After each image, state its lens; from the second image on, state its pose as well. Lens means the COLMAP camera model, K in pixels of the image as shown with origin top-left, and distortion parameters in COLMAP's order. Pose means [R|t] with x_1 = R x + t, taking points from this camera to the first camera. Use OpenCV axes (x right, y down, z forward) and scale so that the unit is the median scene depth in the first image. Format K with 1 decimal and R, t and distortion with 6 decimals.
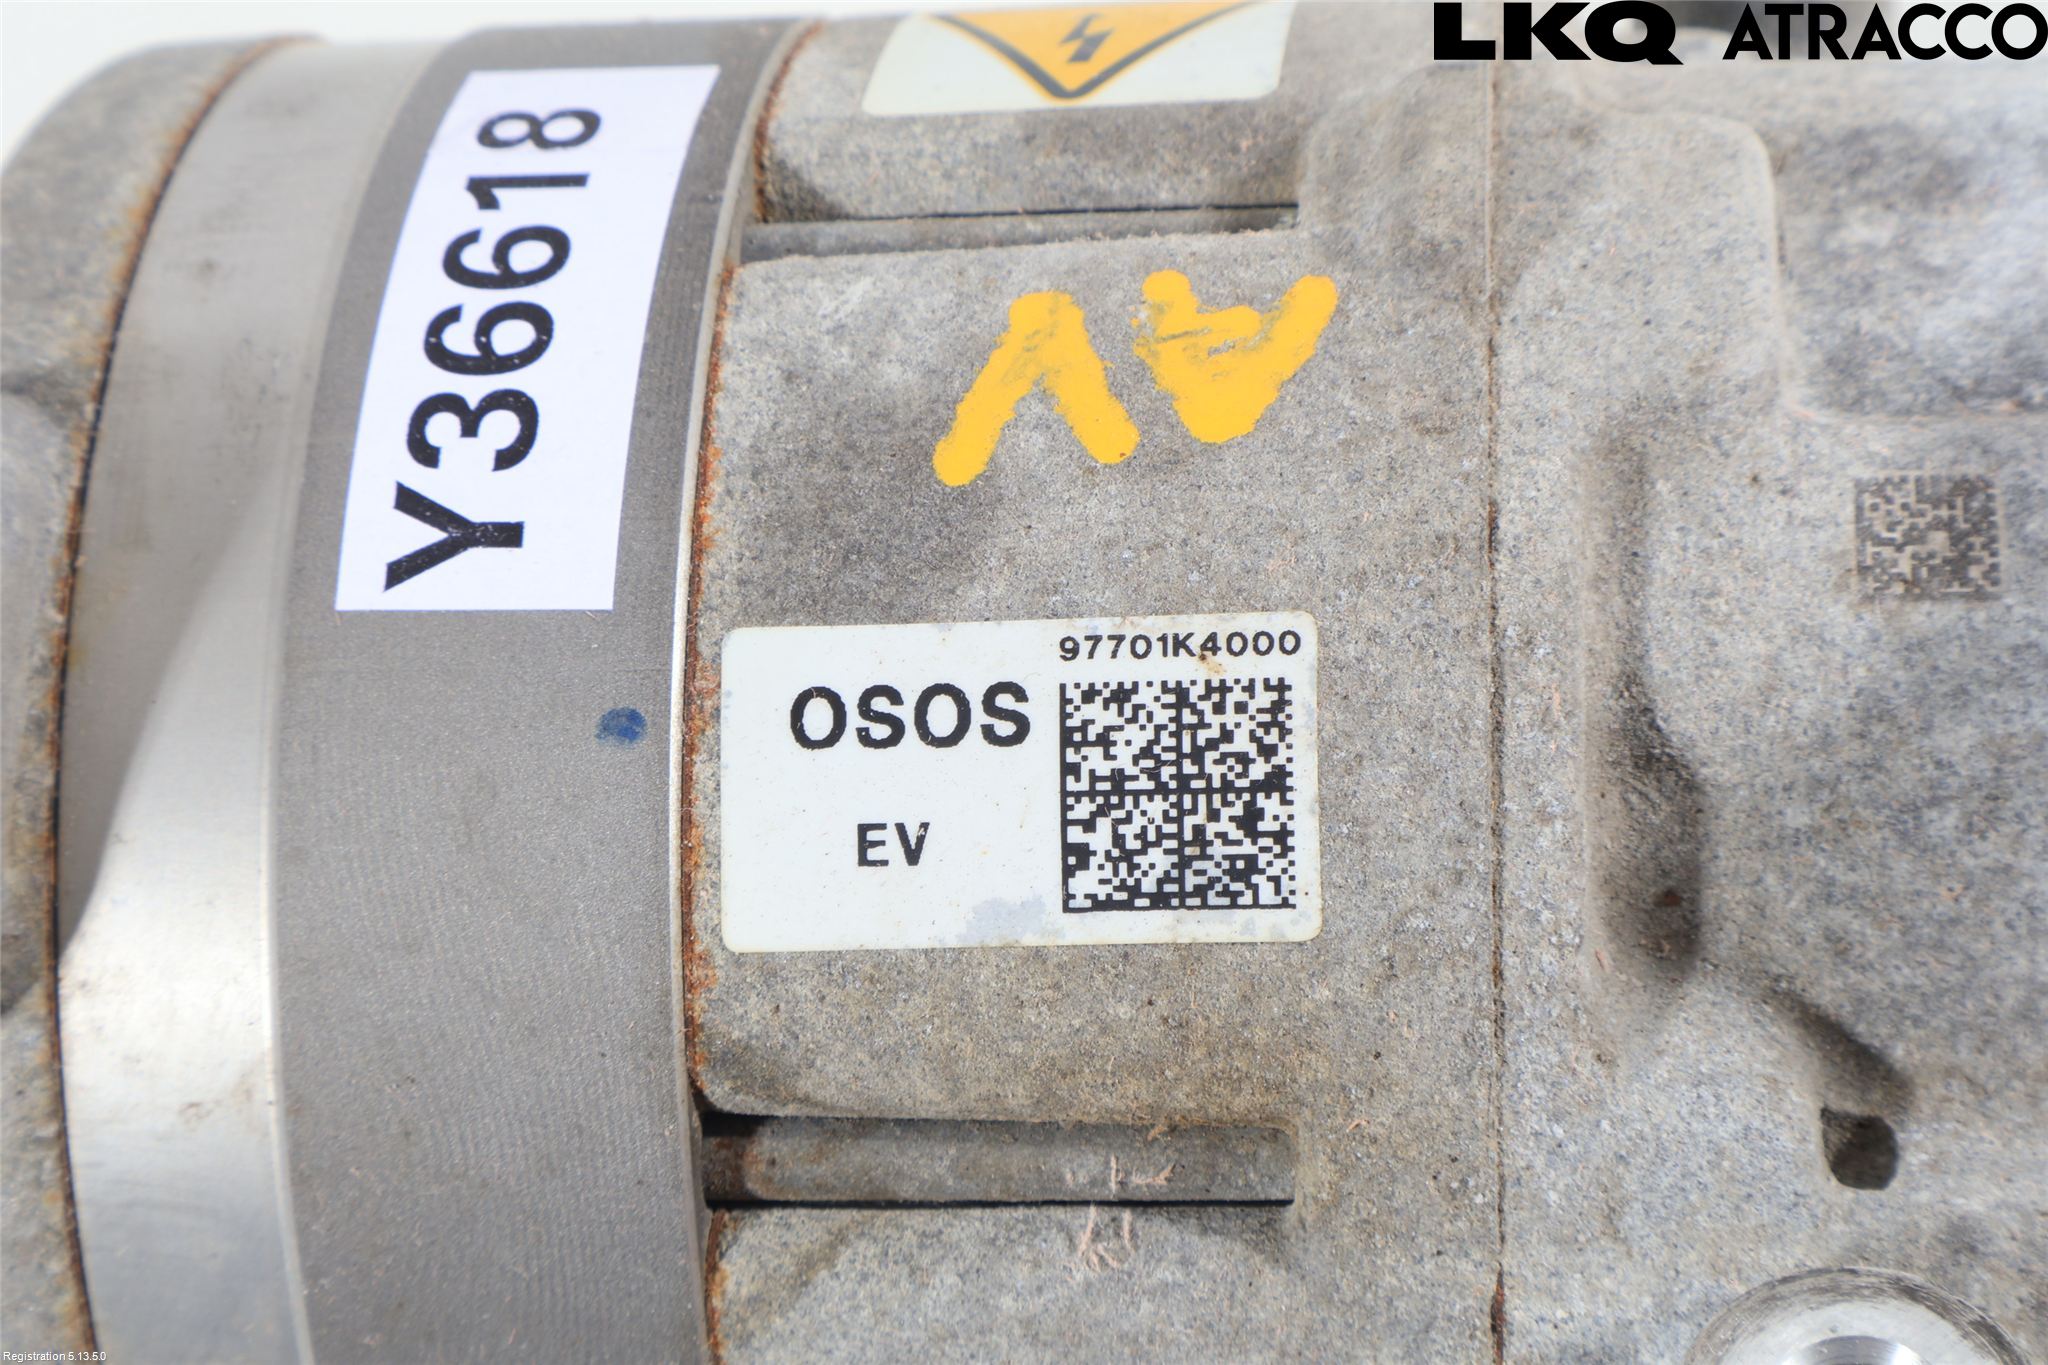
lens RADIAL K [[4258.2, 0, 1032.9], [0, 4258.2, 675.4], [0, 0, 1]] dist [0.009814, 0.000000]
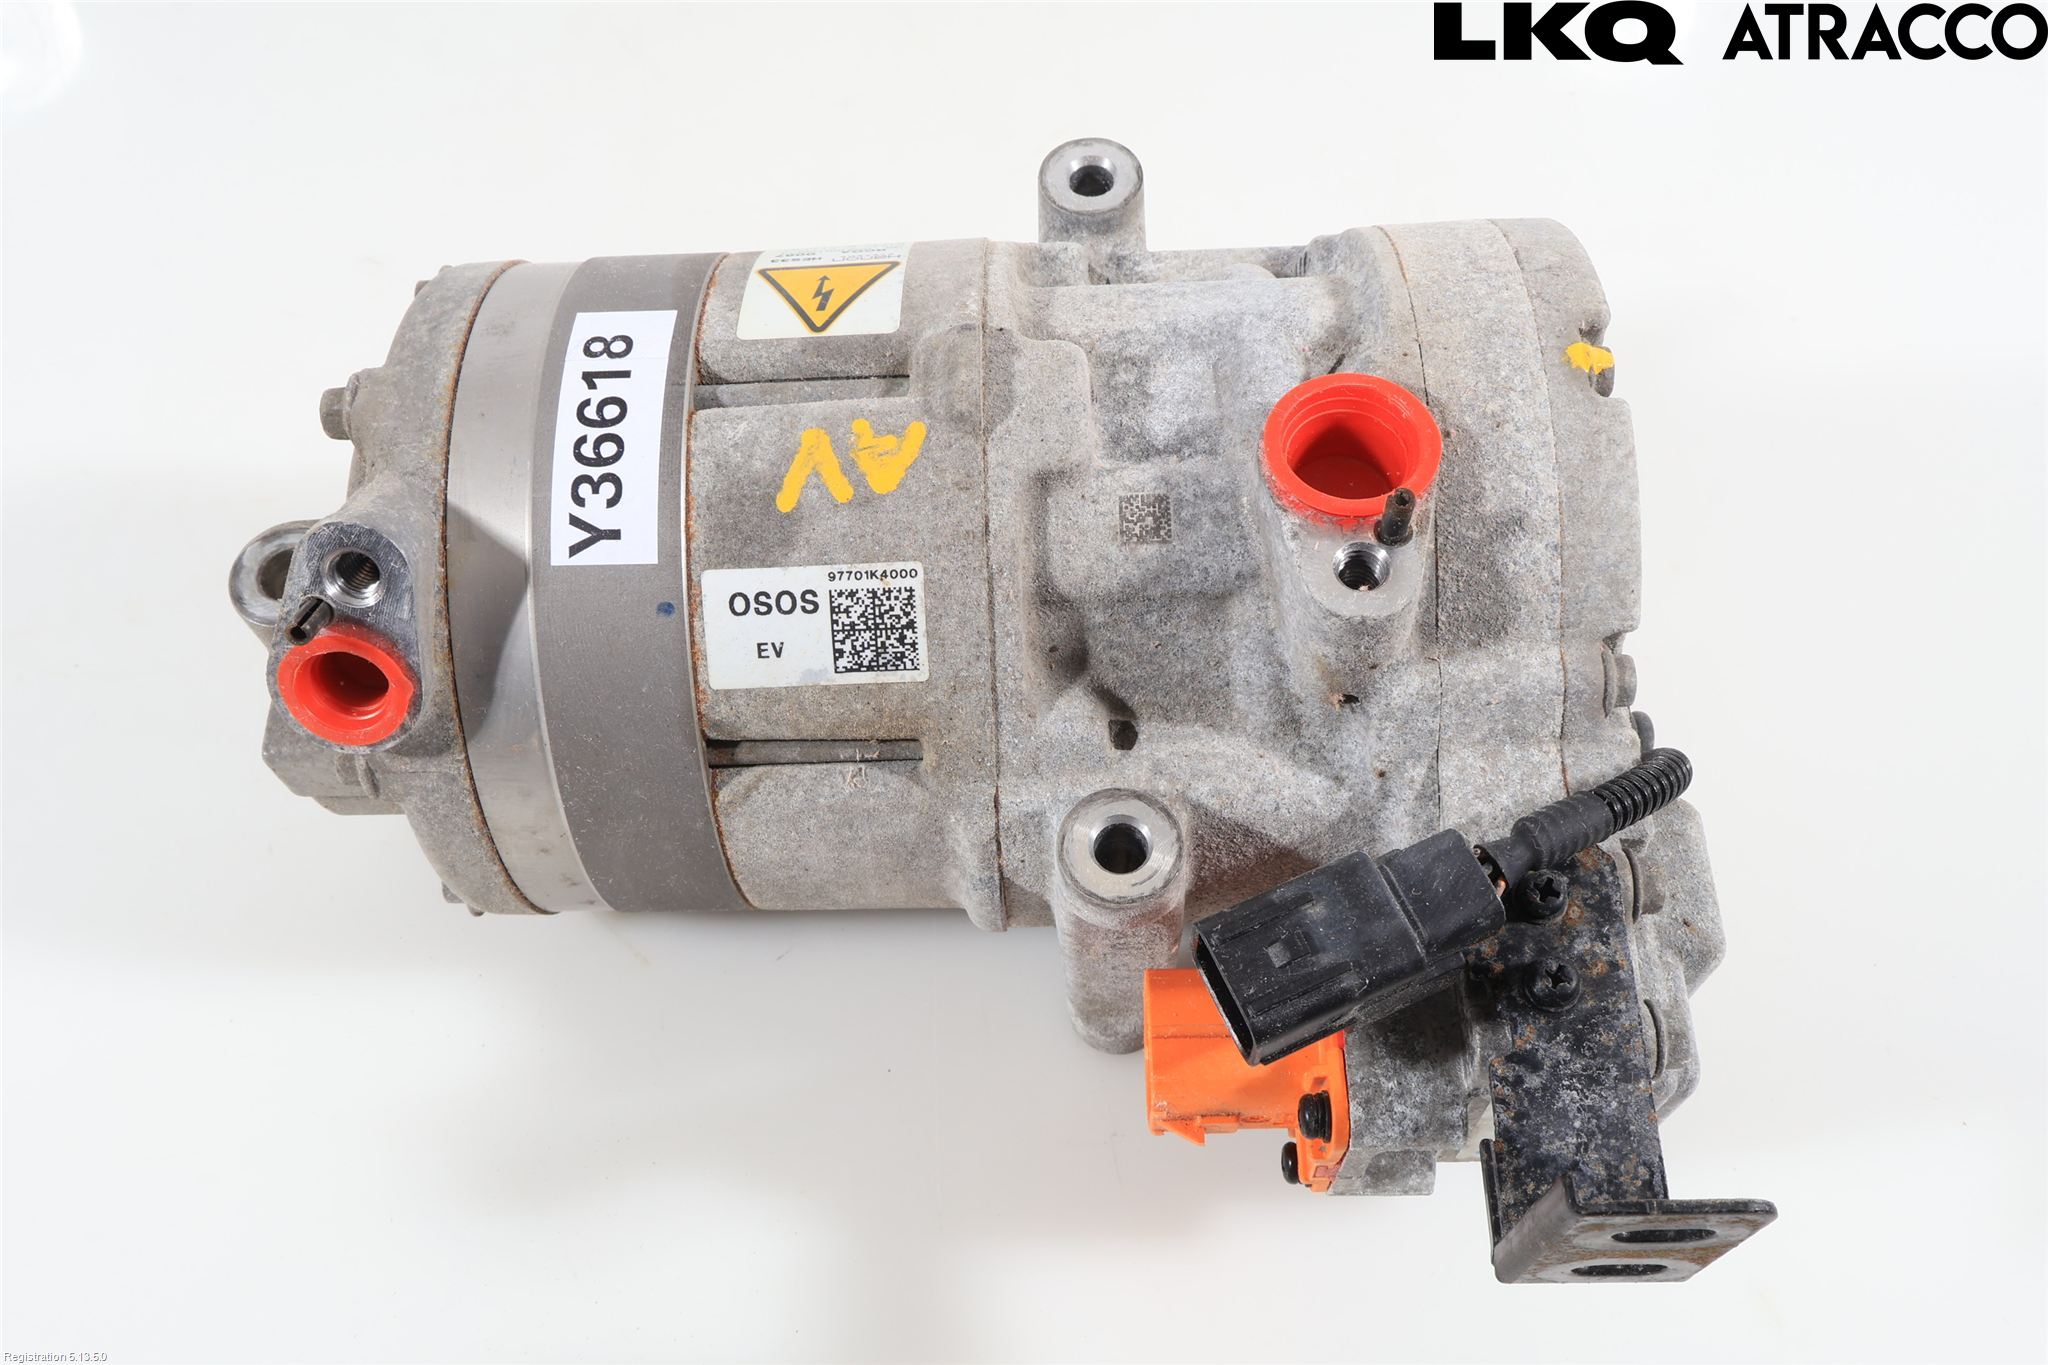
lens RADIAL K [[1820.1, 0, 1016.5], [0, 1820.1, 685.7], [0, 0, 1]] dist [0.014582, 0.008345]
pose [[0.993053, -0.057302, 0.102768, 0.002214], [0.024514, 0.954994, 0.295611, -0.272538], [-0.115082, -0.291038, 0.949765, -0.125577]]
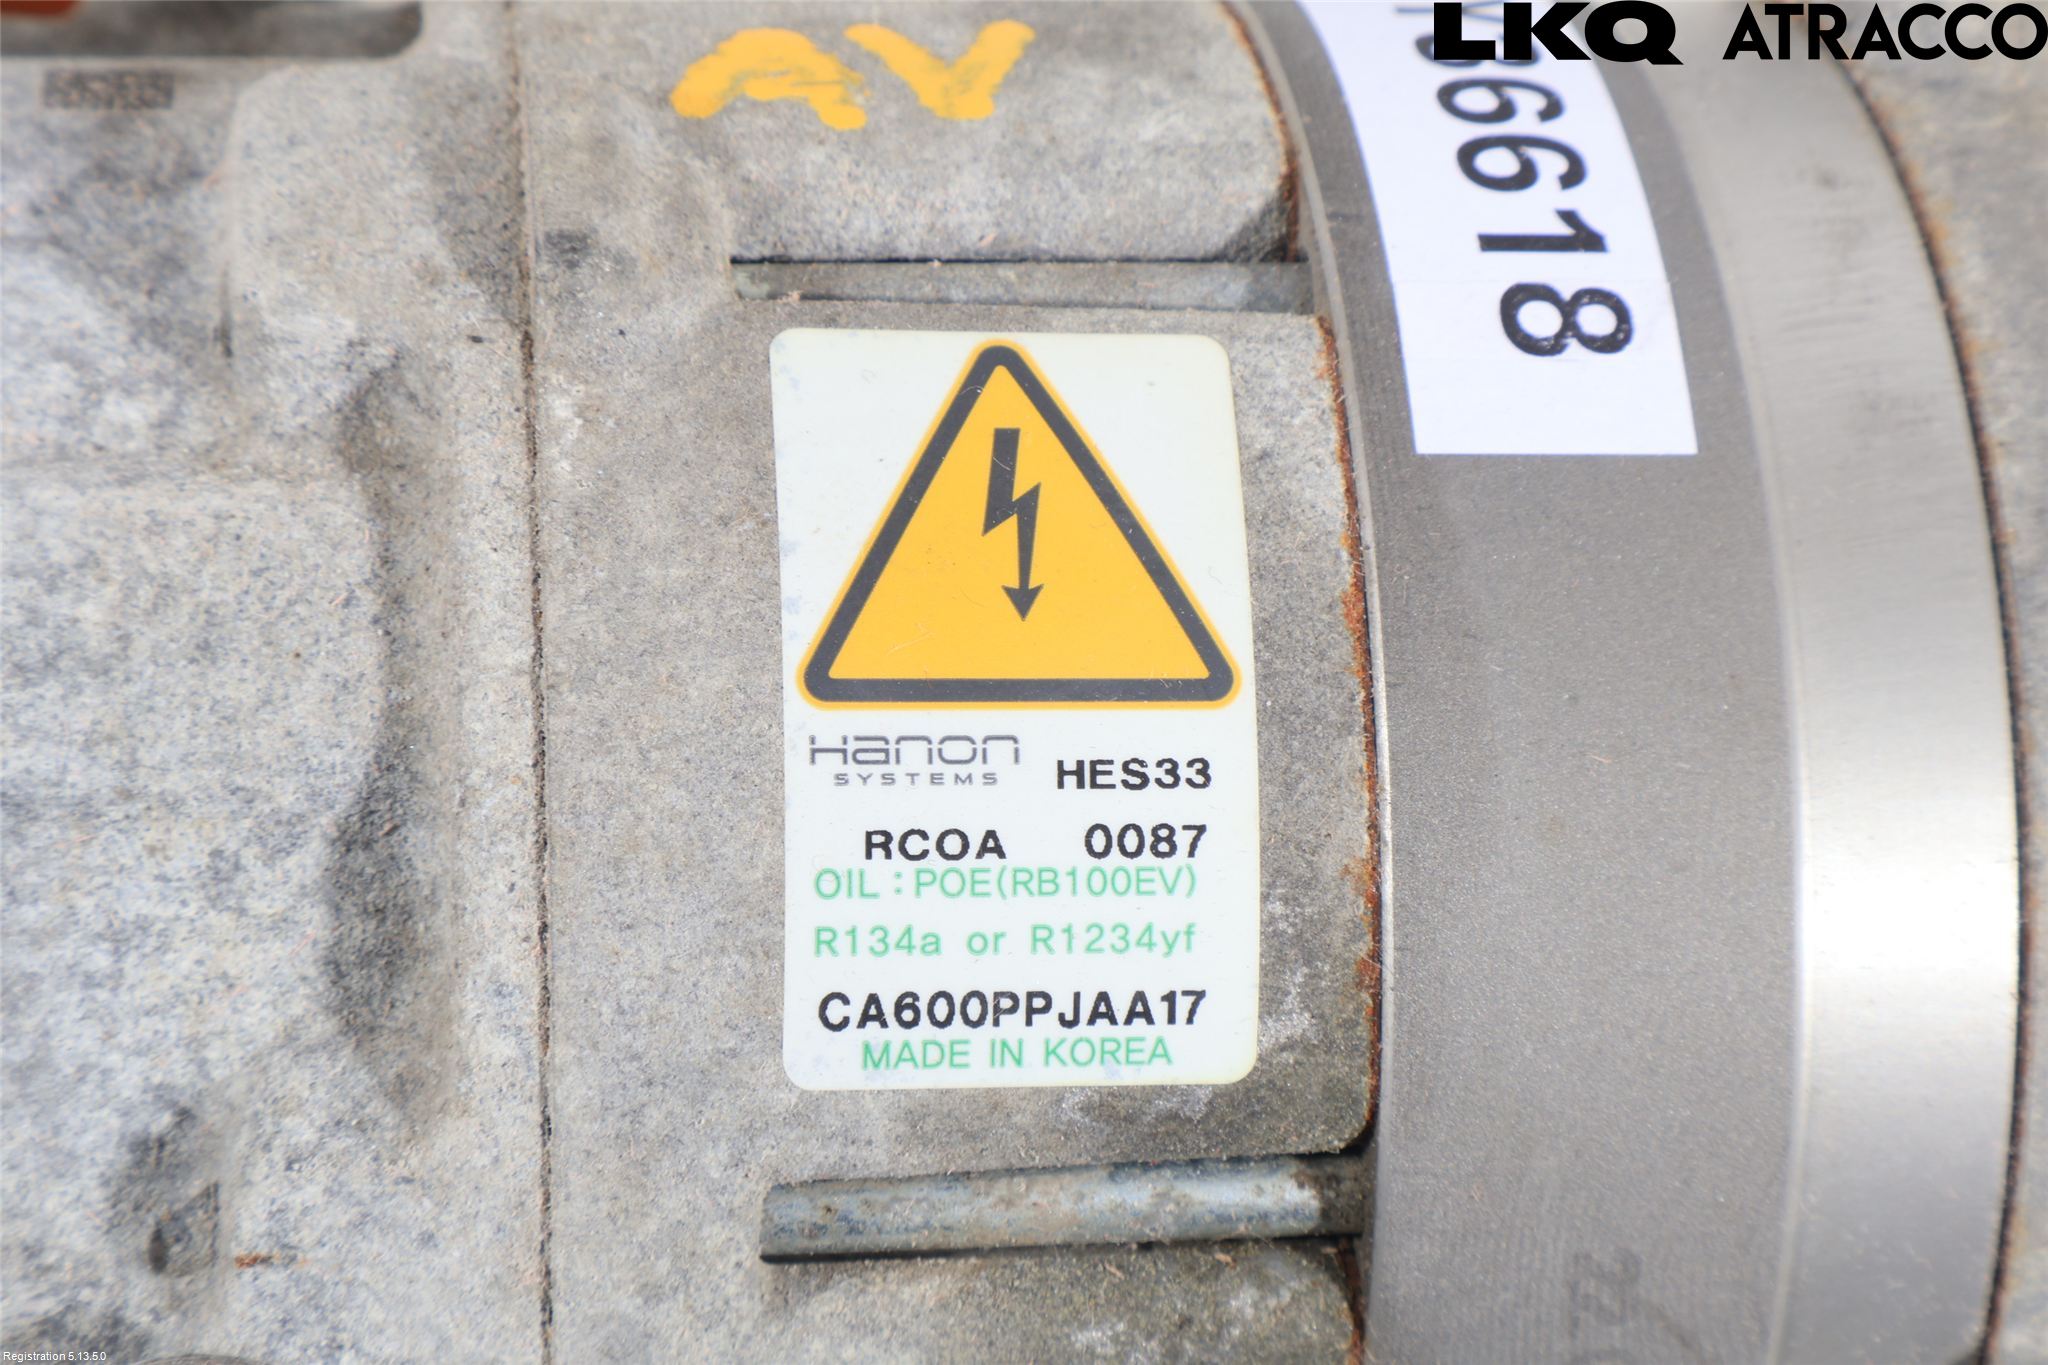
lens RADIAL K [[4258.2, 0, 1024.0], [0, 4258.2, 682.1], [0, 0, 1]] dist [0.009814, 0.000000]
pose [[-0.980826, 0.149836, -0.124617, 0.137072], [-0.135590, -0.065358, 0.988607, -1.121287], [0.139985, 0.986548, 0.084421, 1.071653]]
